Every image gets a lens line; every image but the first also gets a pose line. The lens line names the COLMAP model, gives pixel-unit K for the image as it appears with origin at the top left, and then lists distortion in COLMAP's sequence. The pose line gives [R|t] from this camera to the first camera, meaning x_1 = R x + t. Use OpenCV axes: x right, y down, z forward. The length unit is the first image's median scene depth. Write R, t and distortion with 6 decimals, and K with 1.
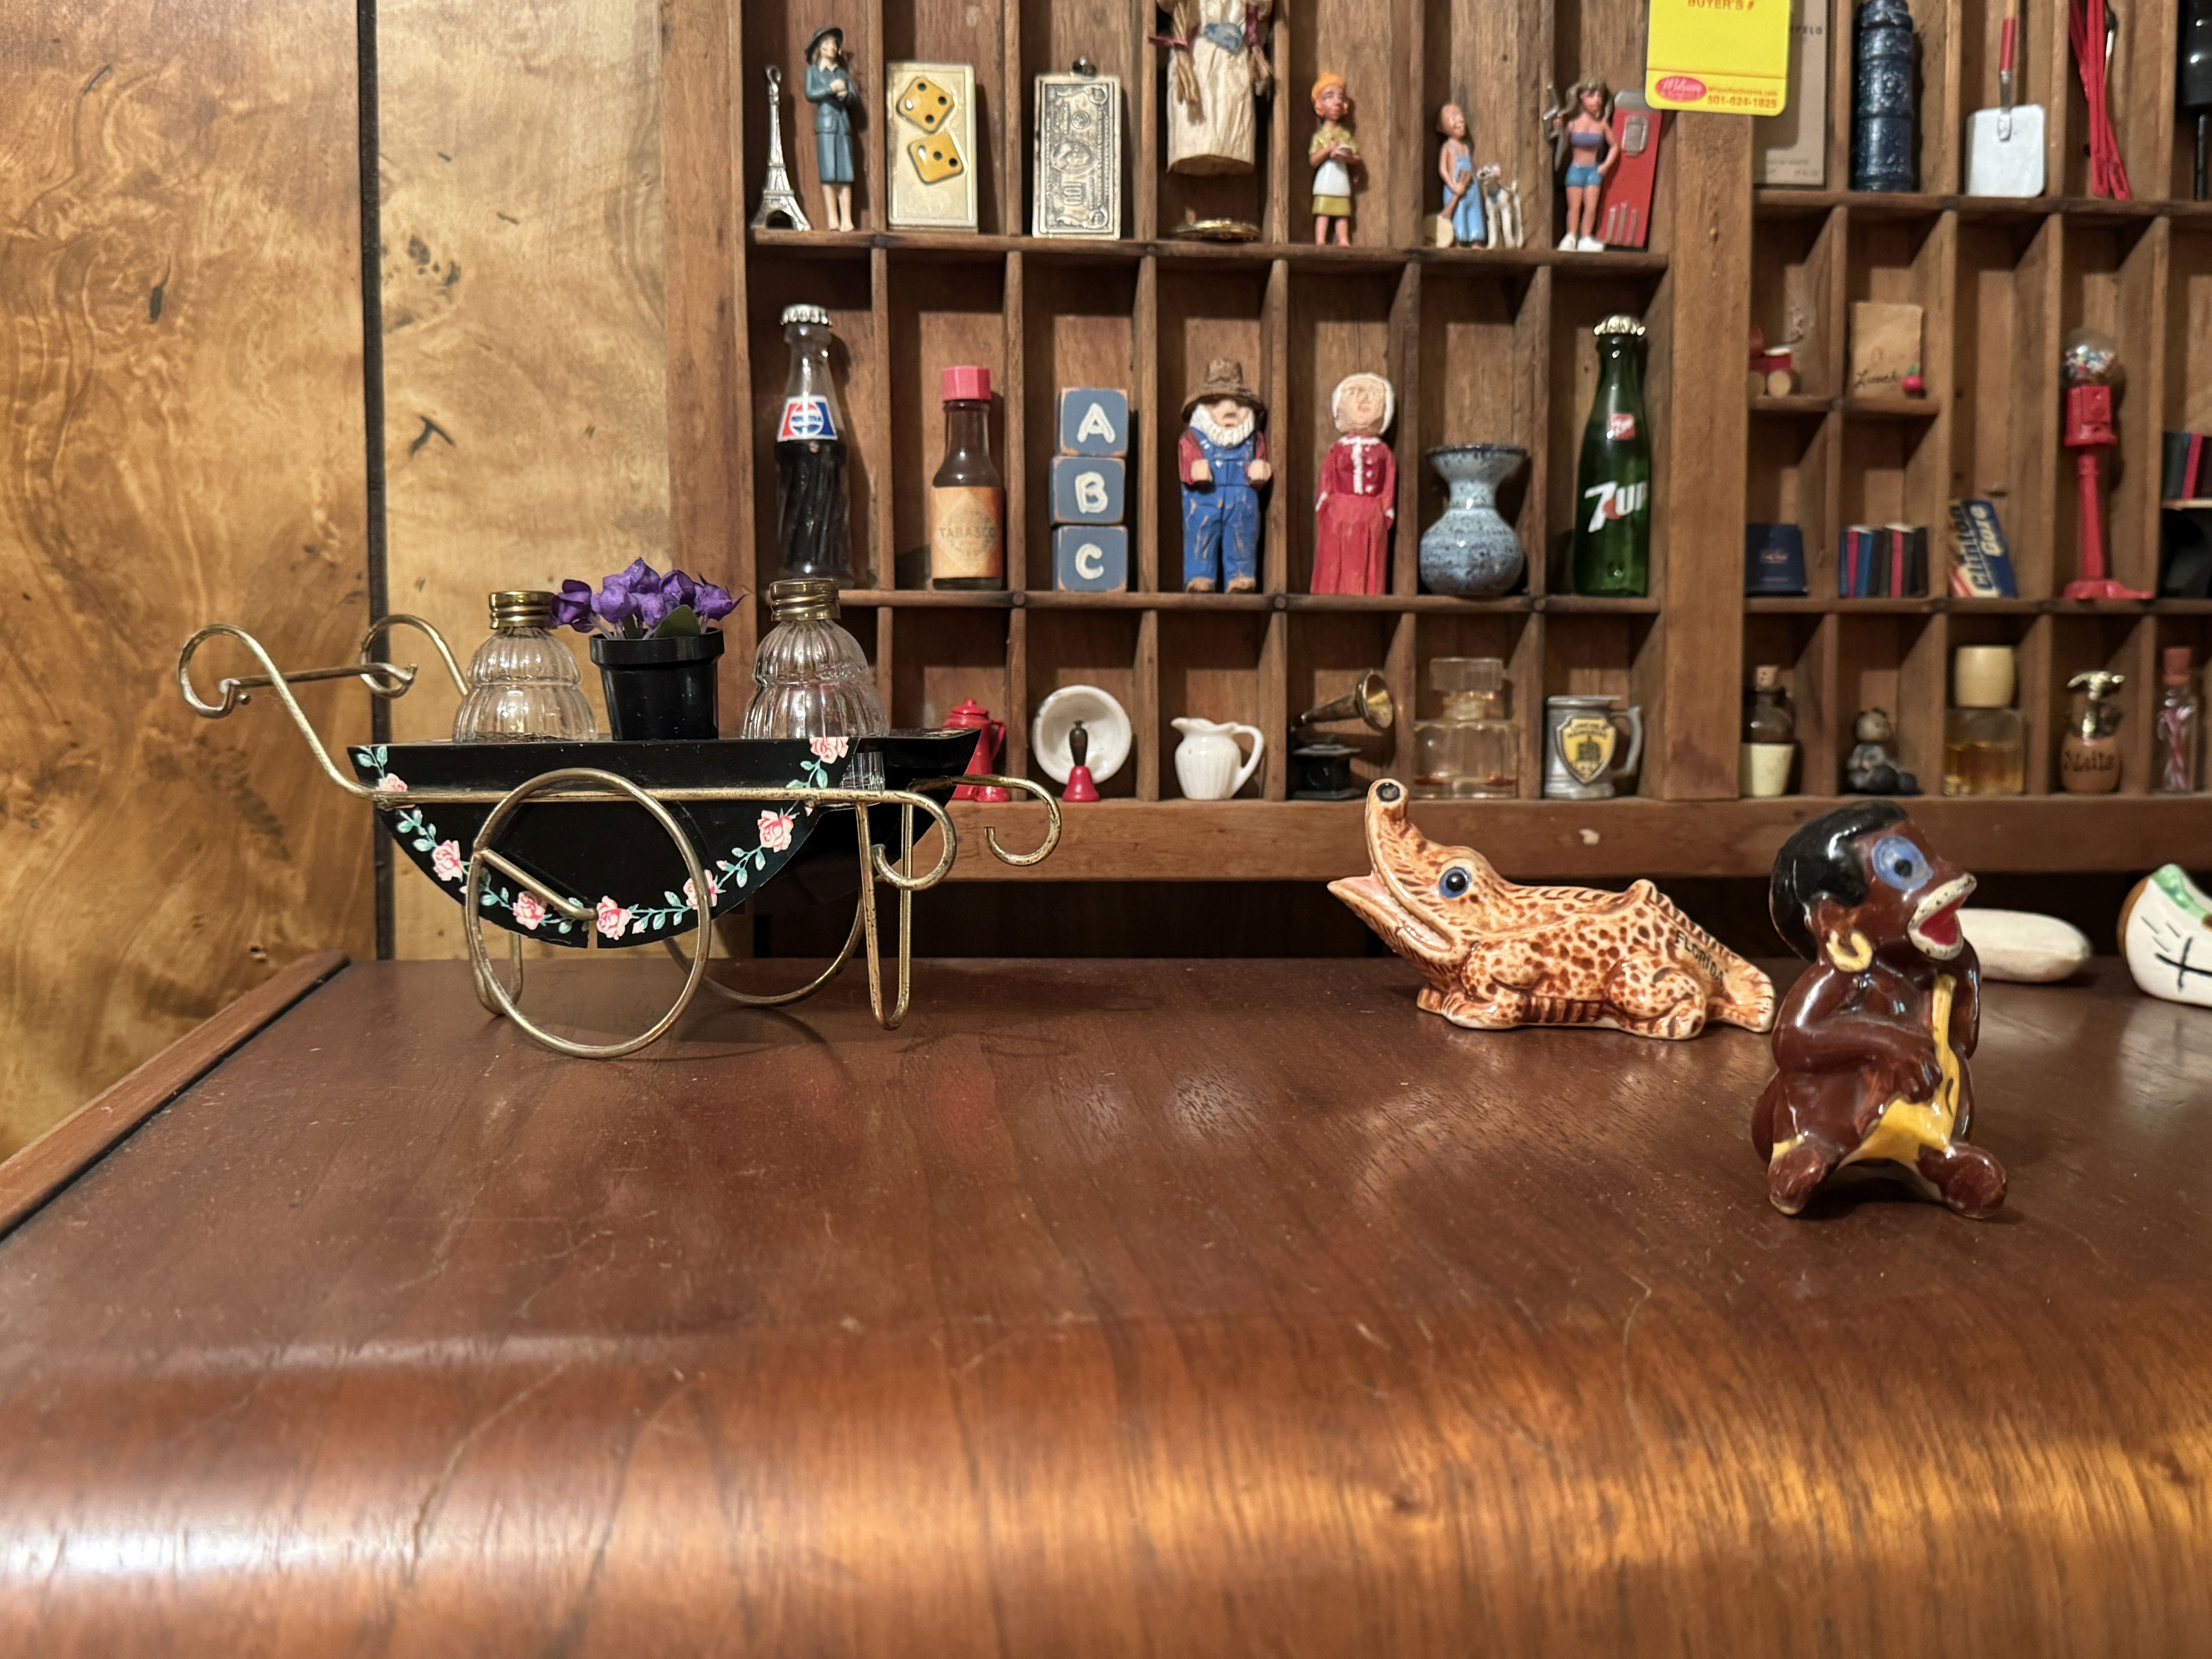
lens RADIAL K [[2168.5, 0, 1110.4], [0, 2168.5, 837.9], [0, 0, 1]] dist [0.062027, 0.000000]
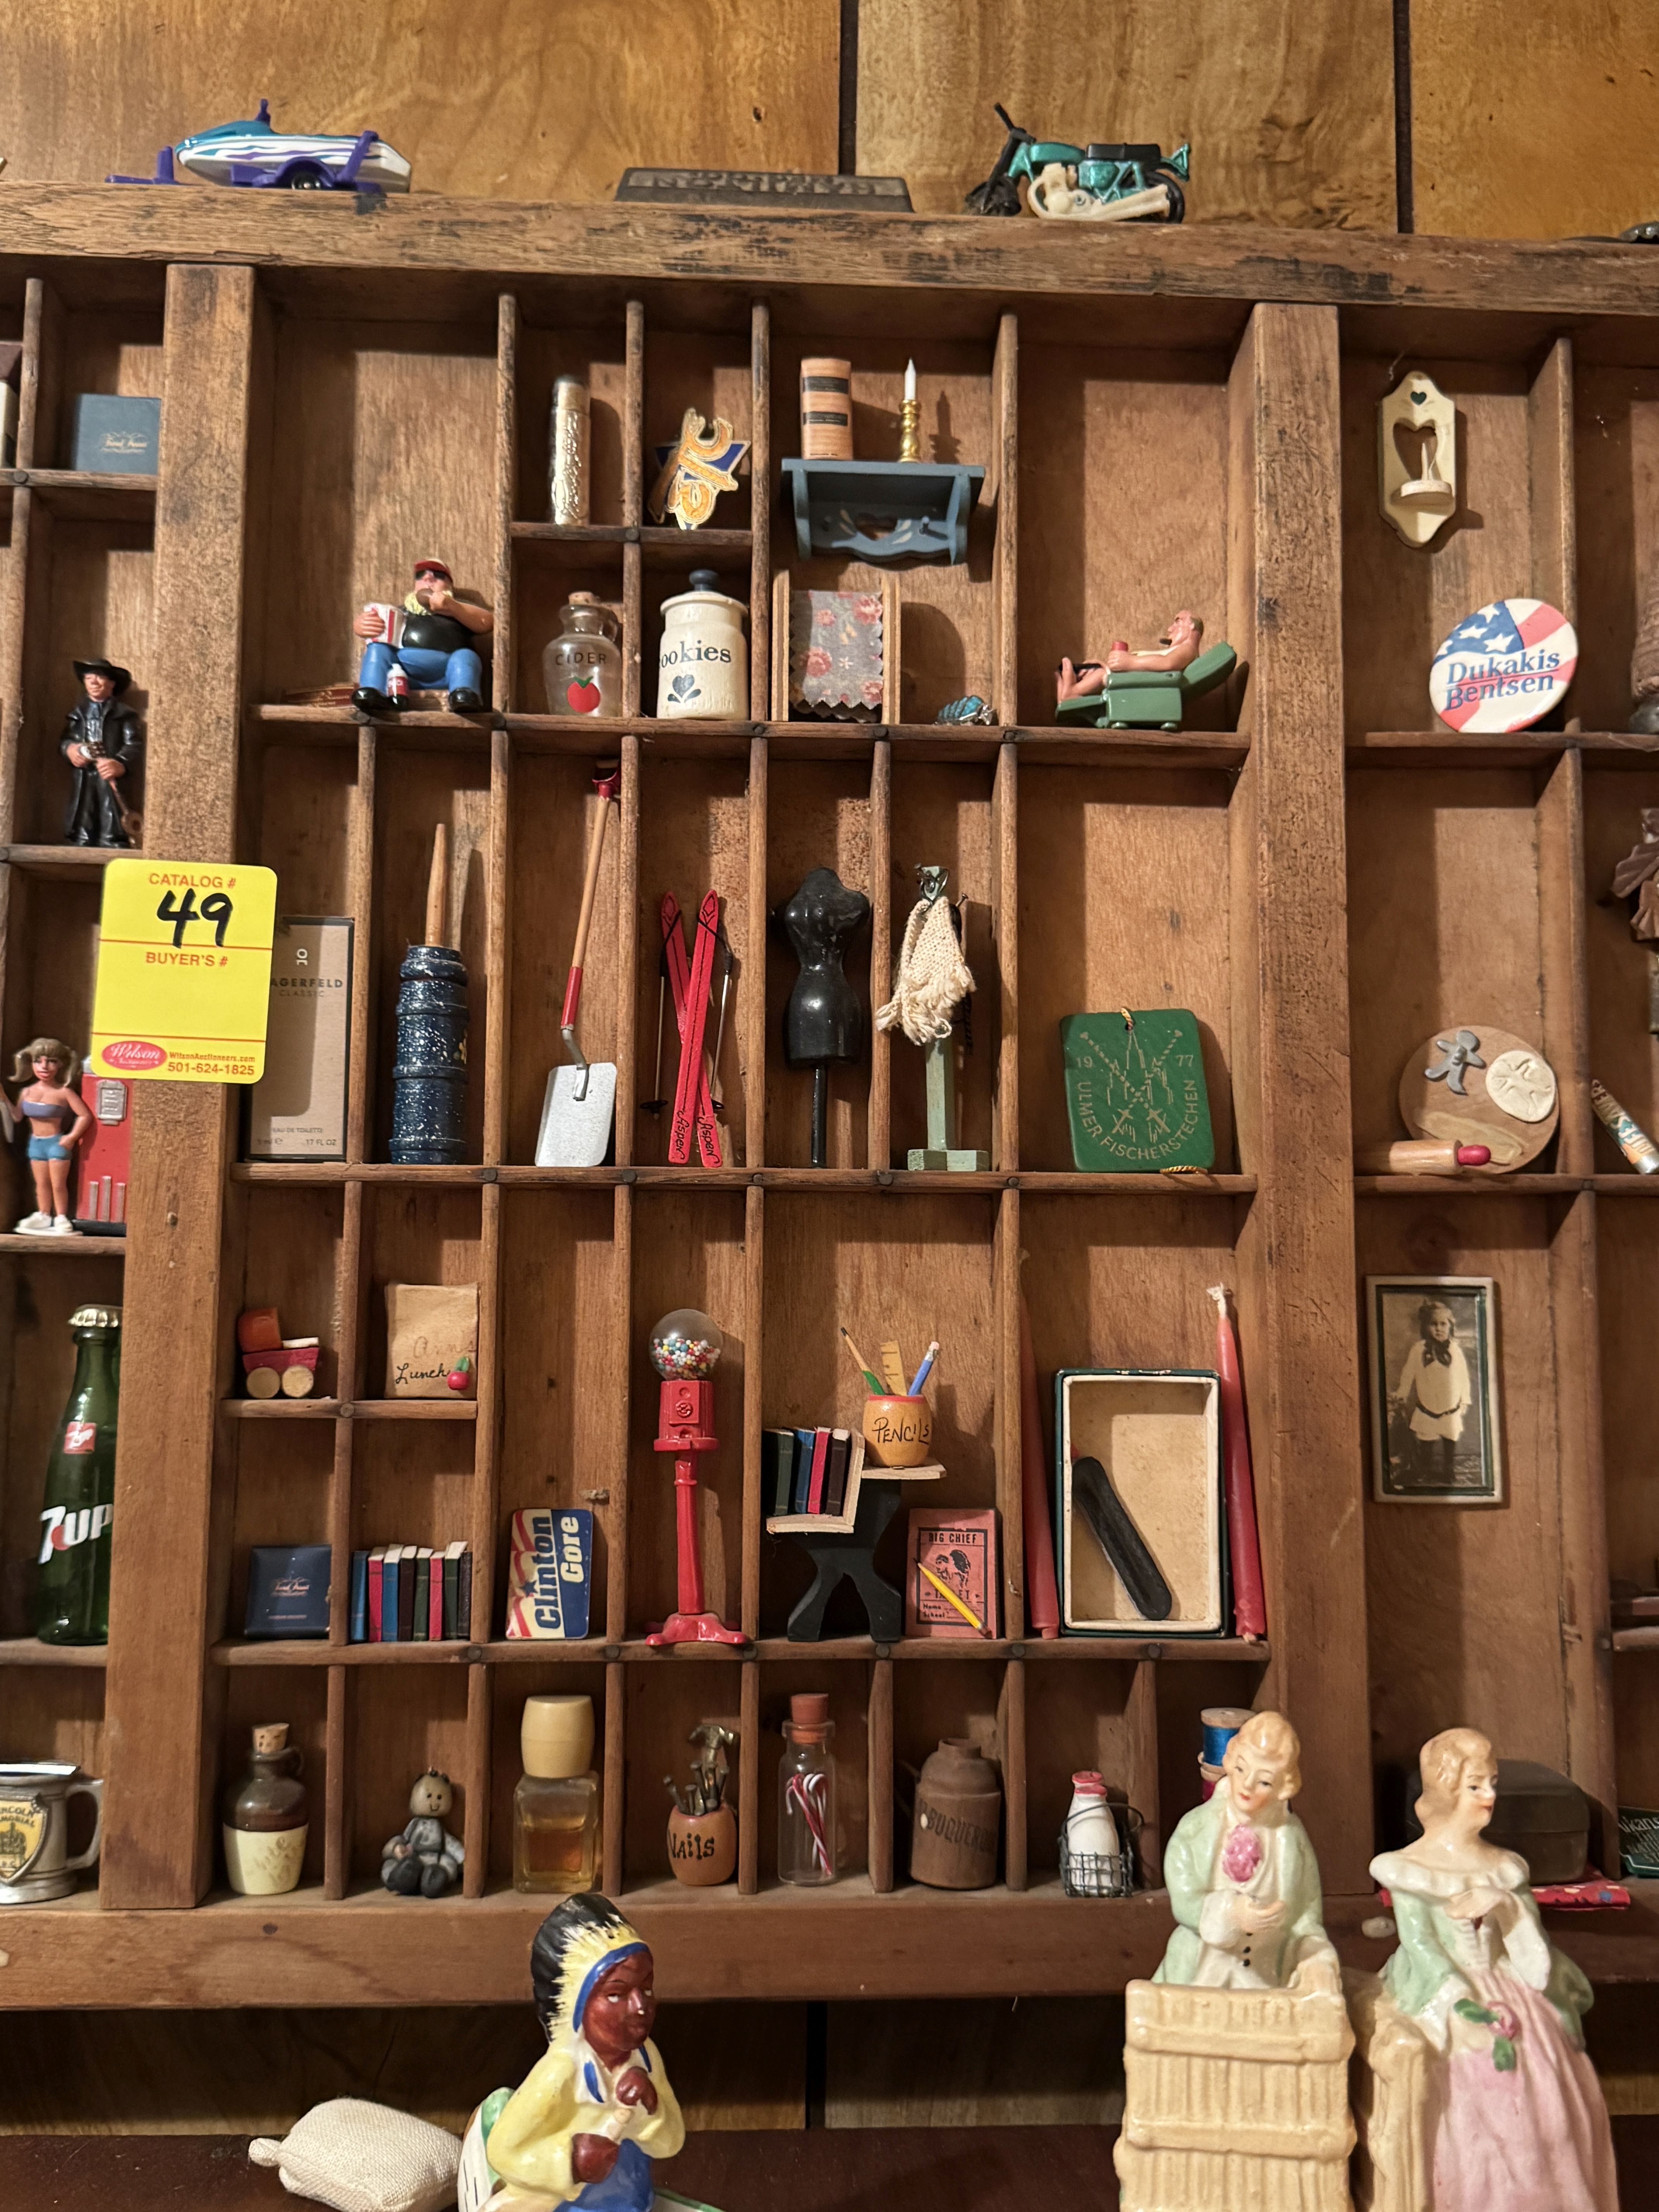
lens RADIAL K [[2040.3, 0, 827.4], [0, 2040.3, 1092.6], [0, 0, 1]] dist [0.054404, 0.000000]
pose [[0.998338, -0.000264, -0.057621, 0.568648], [-0.010933, 0.980957, -0.193917, -0.168769], [0.056575, 0.194224, 0.979324, 0.215372]]
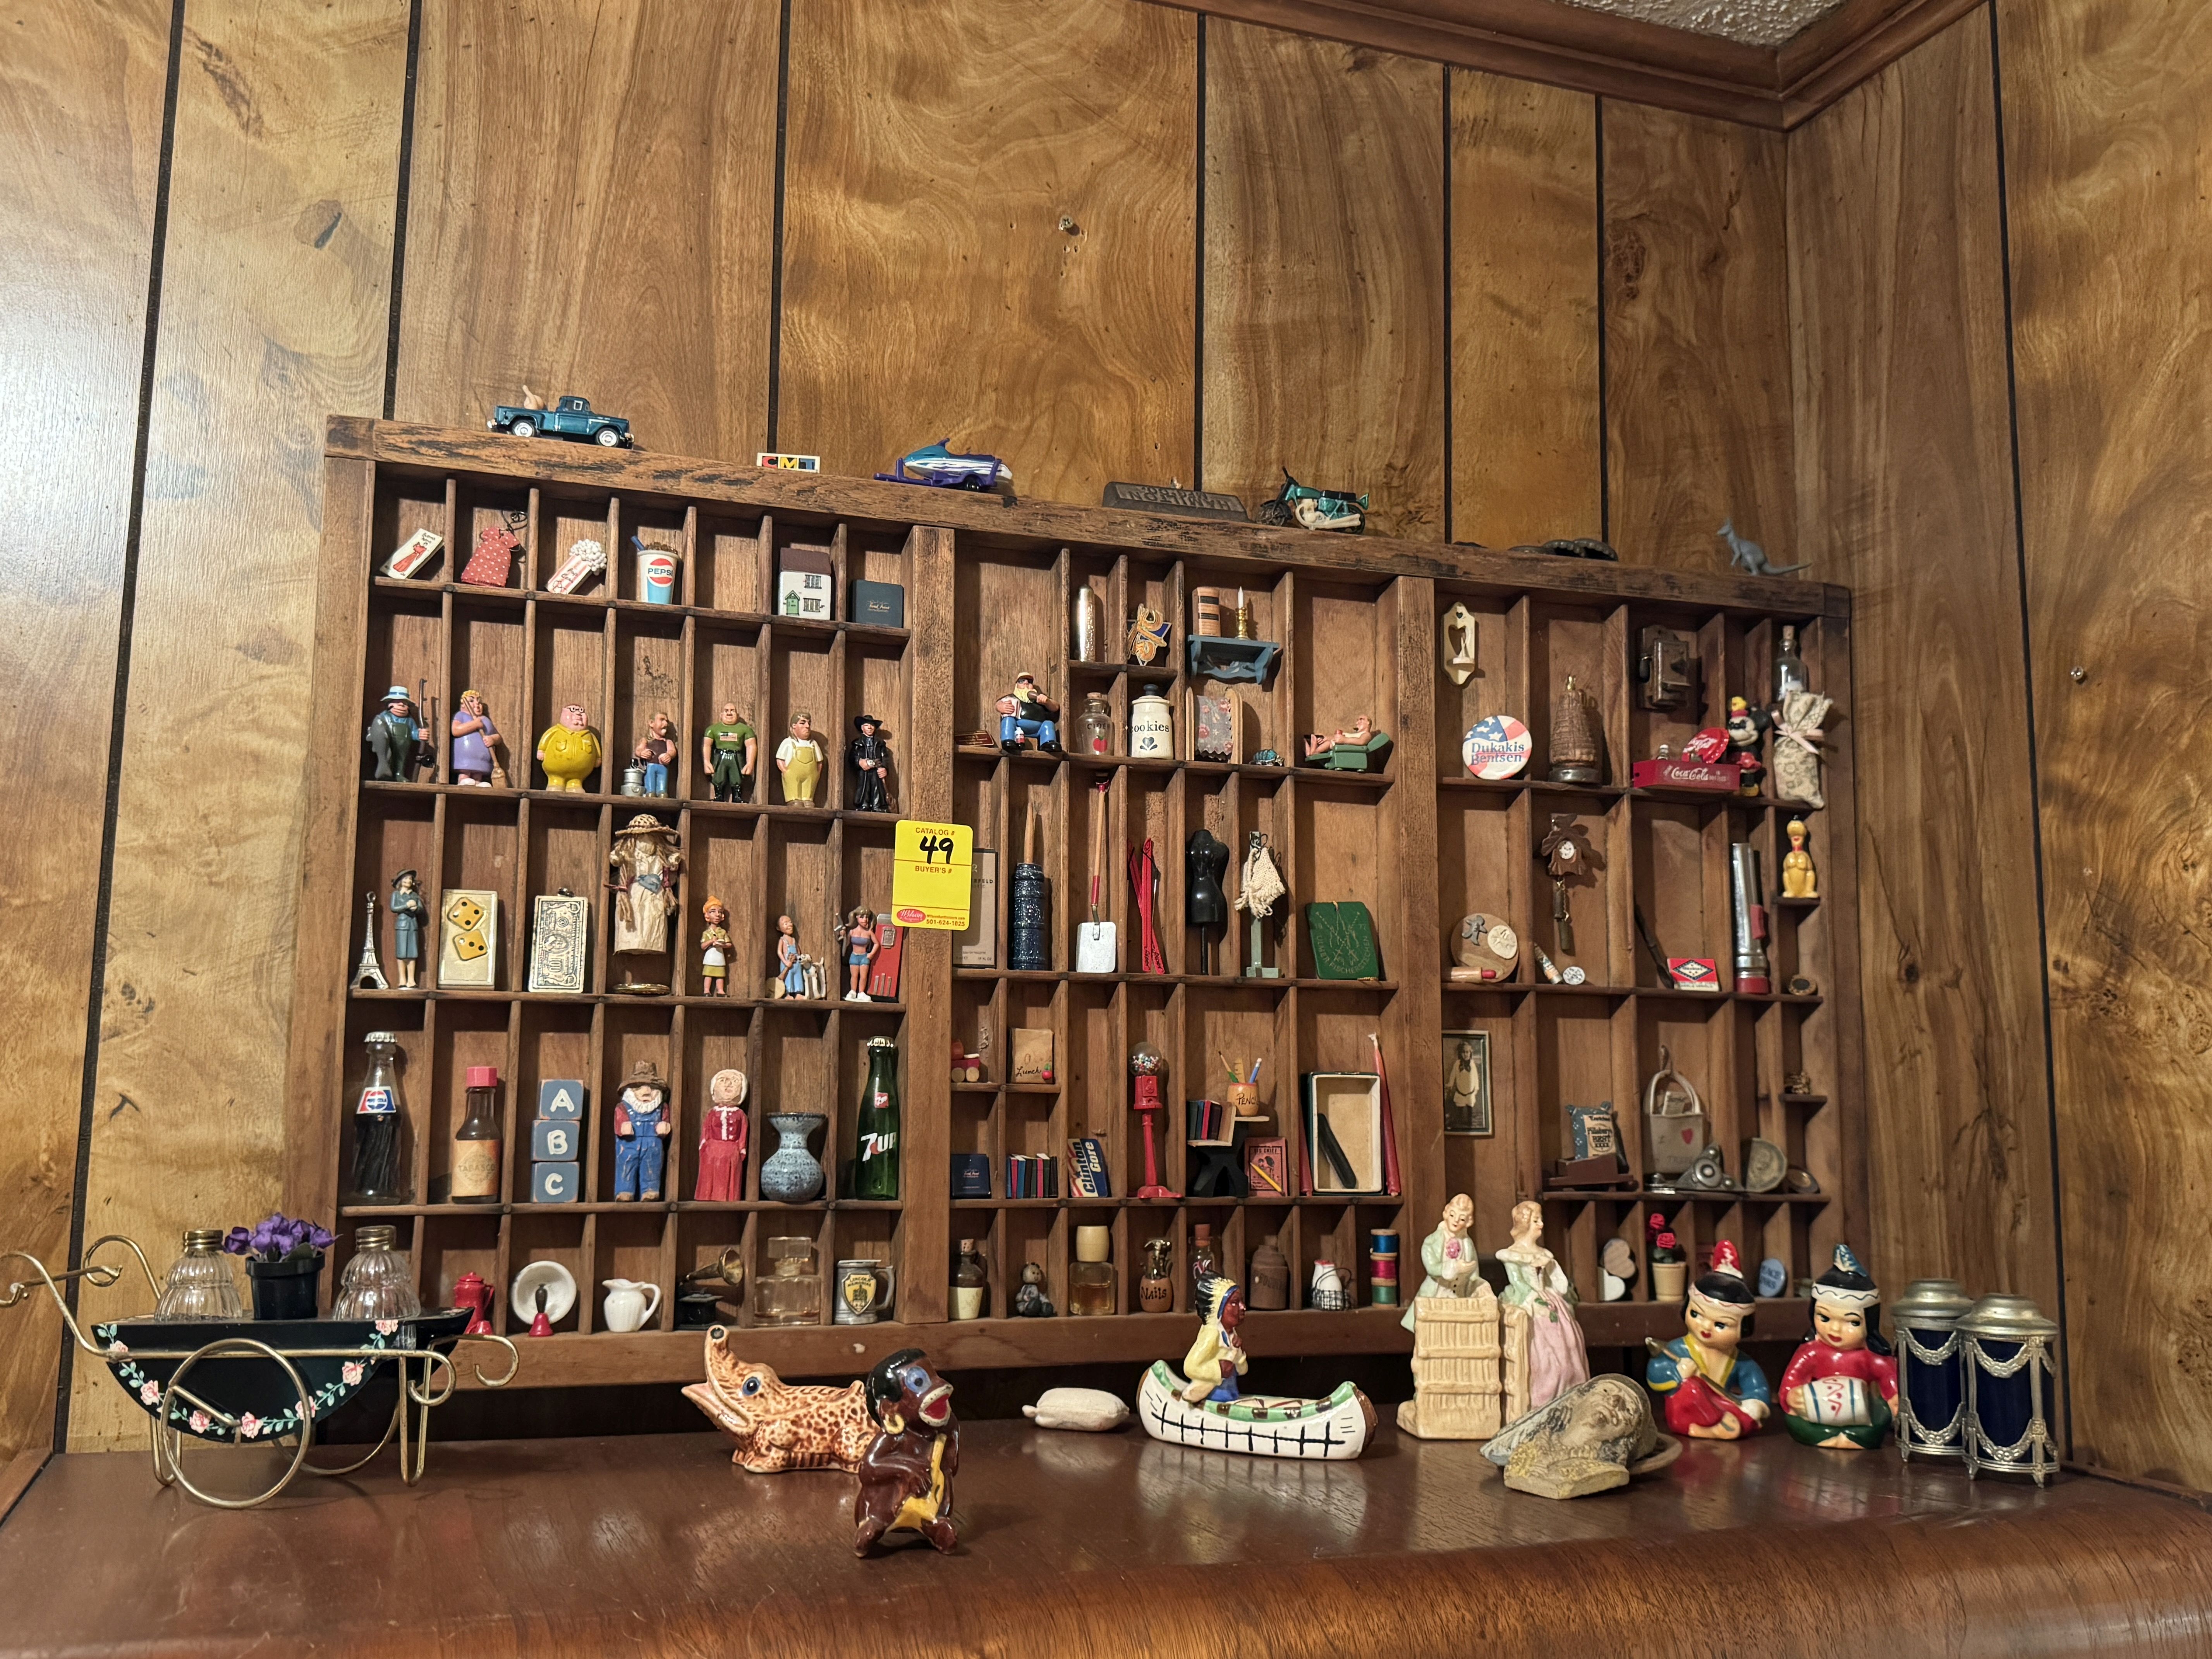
lens RADIAL K [[2040.3, 0, 1114.5], [0, 2040.3, 811.6], [0, 0, 1]] dist [0.054404, 0.000000]
pose [[0.973561, 0.036768, 0.225448, 0.042012], [0.015278, 0.974270, -0.224867, -0.045134], [-0.227915, 0.222367, 0.947949, -0.630081]]
